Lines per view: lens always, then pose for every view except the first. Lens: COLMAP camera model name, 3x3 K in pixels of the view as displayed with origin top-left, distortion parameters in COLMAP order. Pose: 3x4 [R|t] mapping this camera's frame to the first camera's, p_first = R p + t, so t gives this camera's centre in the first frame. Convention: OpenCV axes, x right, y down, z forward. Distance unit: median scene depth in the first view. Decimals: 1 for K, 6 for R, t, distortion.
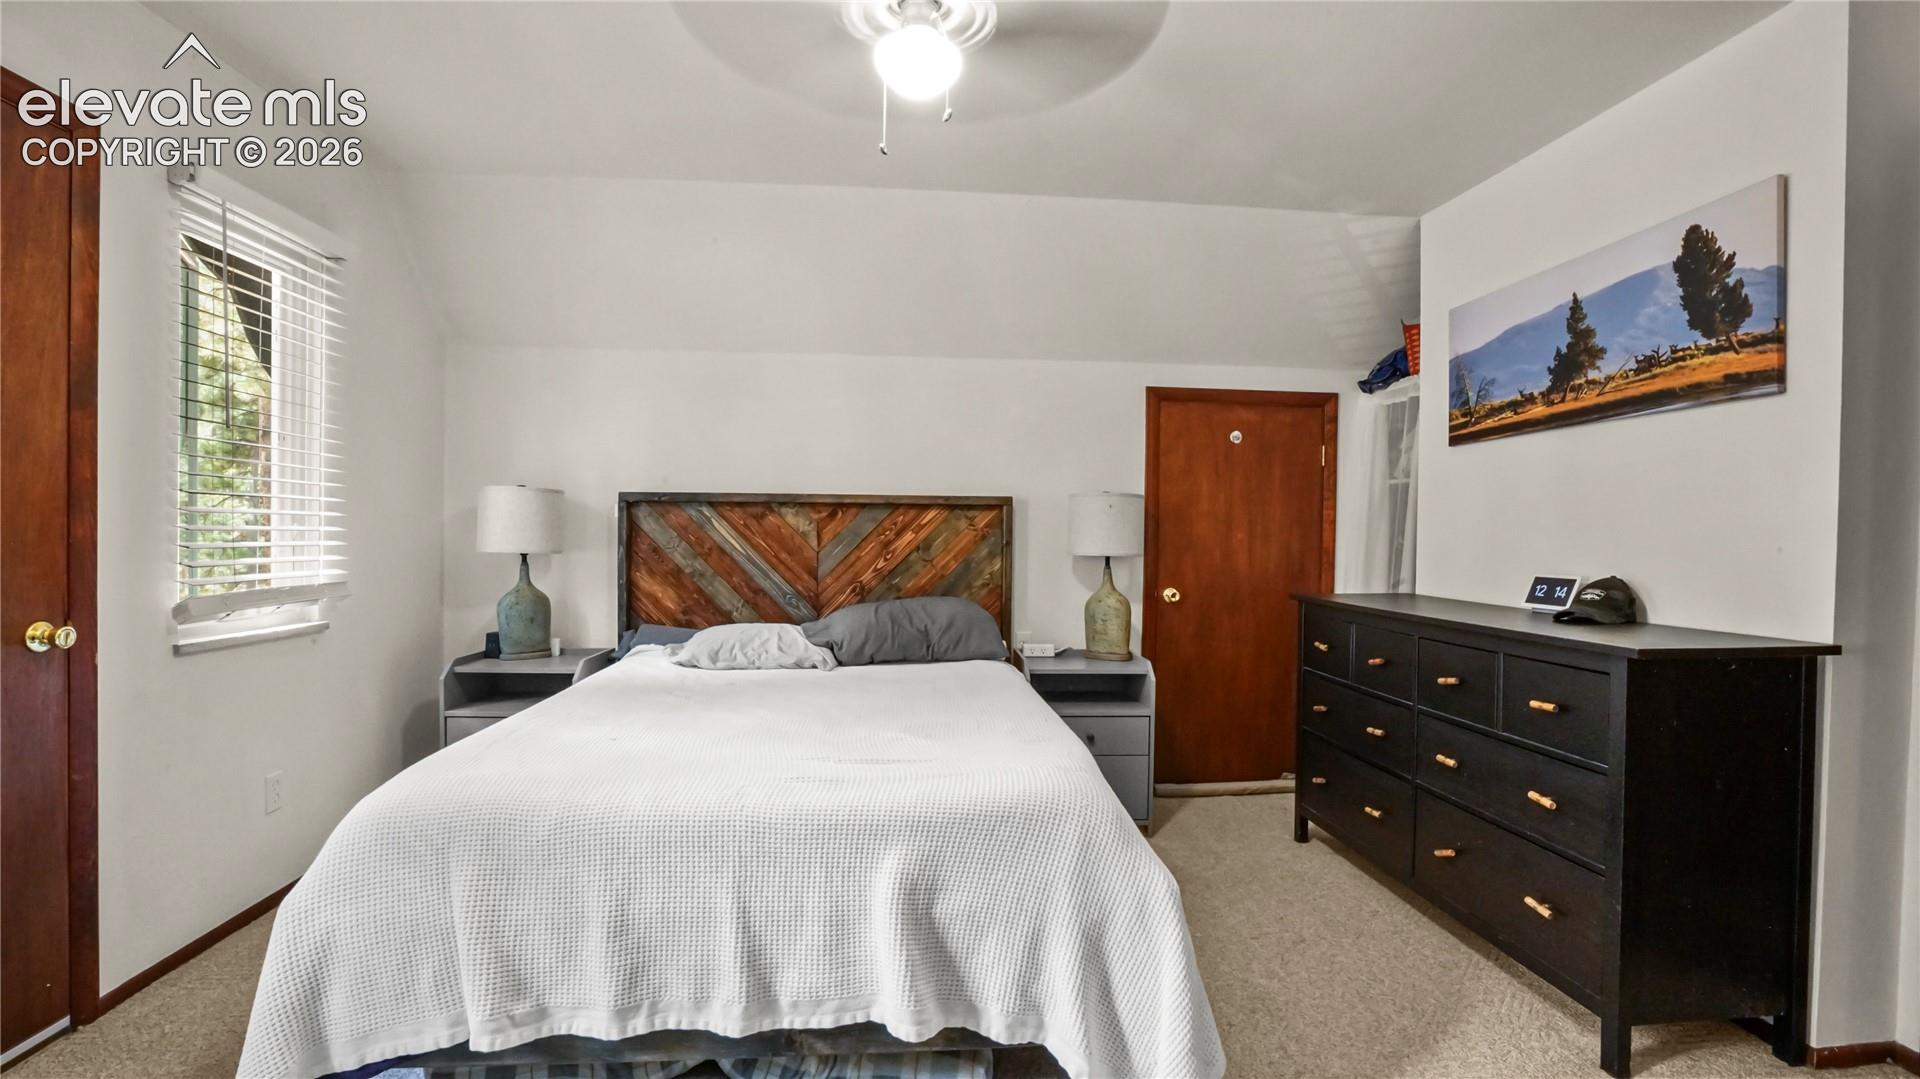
lens RADIAL K [[909.7, 0, 945.1], [0, 909.7, 533.5], [0, 0, 1]] dist [-0.036127, 0.006059]
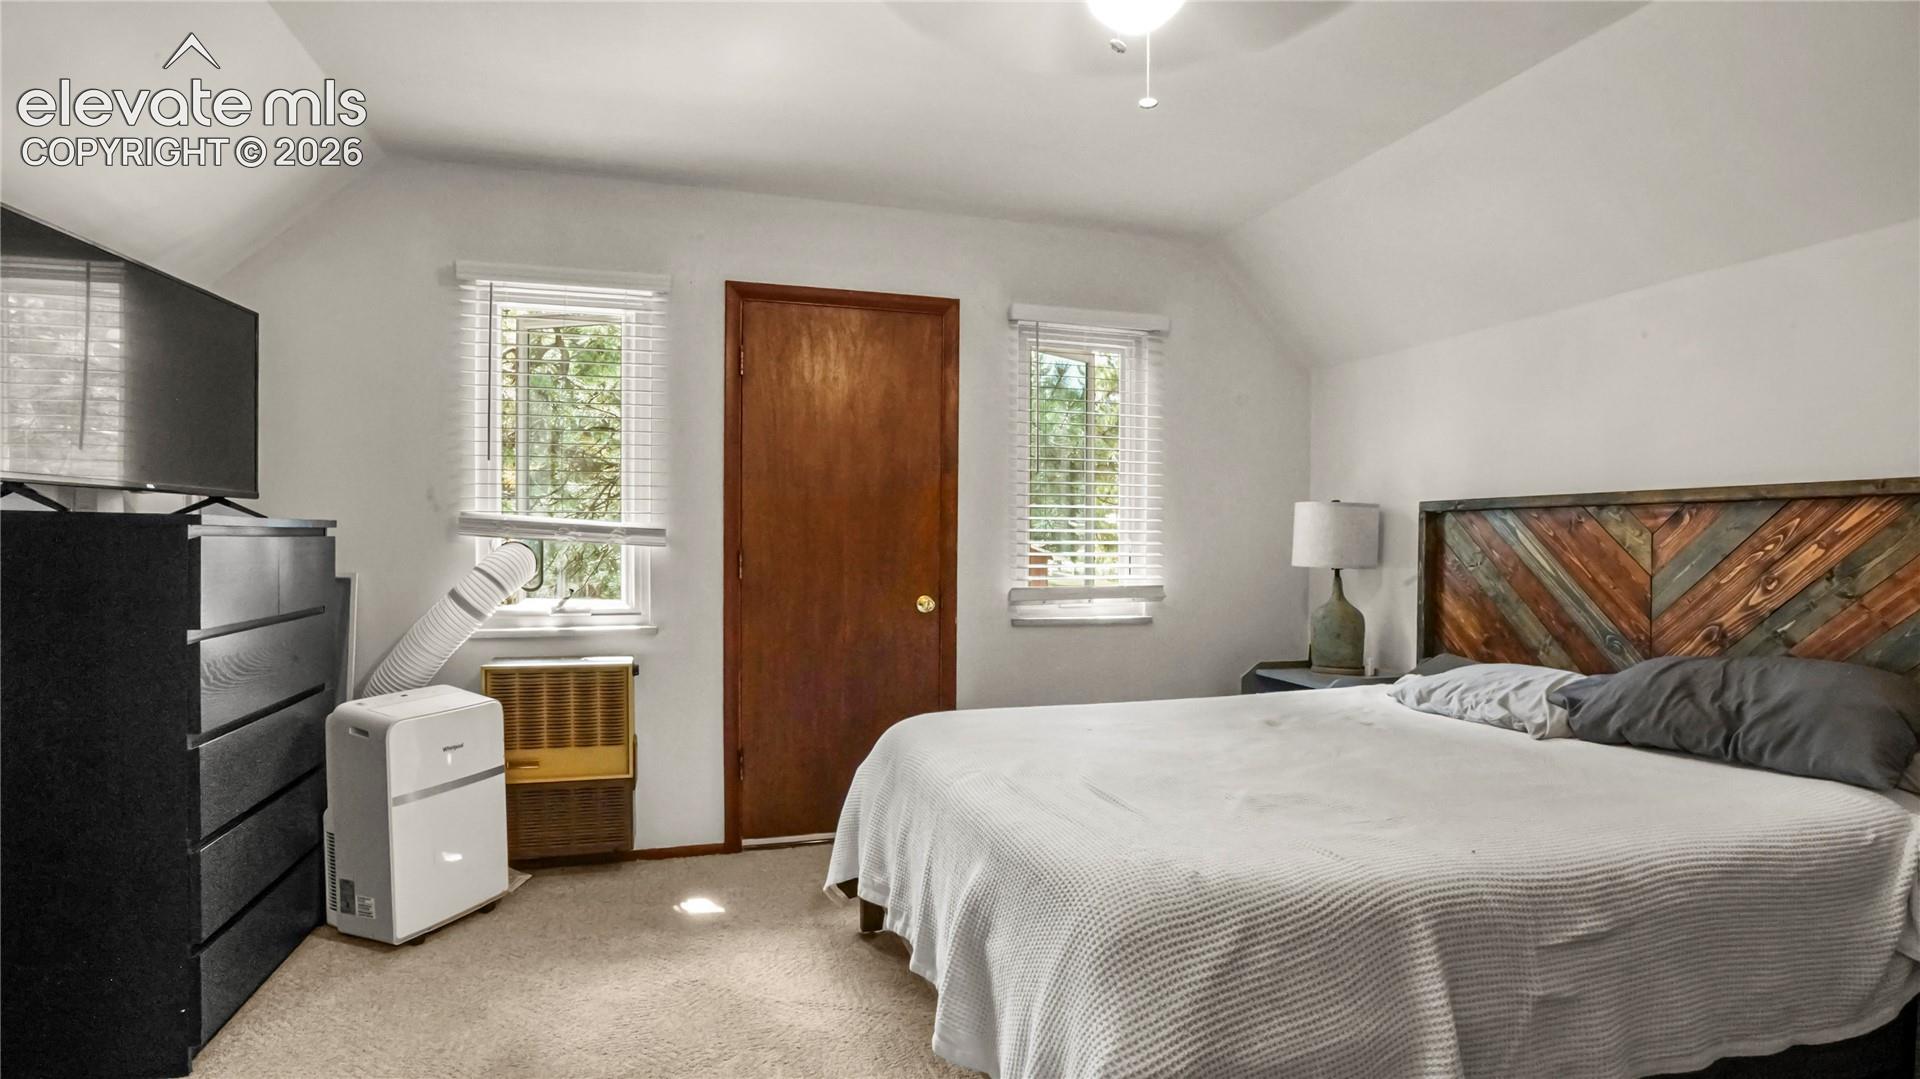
lens RADIAL K [[909.7, 0, 943.1], [0, 909.7, 546.3], [0, 0, 1]] dist [-0.036127, 0.006059]
pose [[0.209999, -0.004063, -0.977693, 0.401254], [-0.008340, 0.999948, -0.005947, 0.007049], [0.977666, 0.009403, 0.209954, 0.346228]]
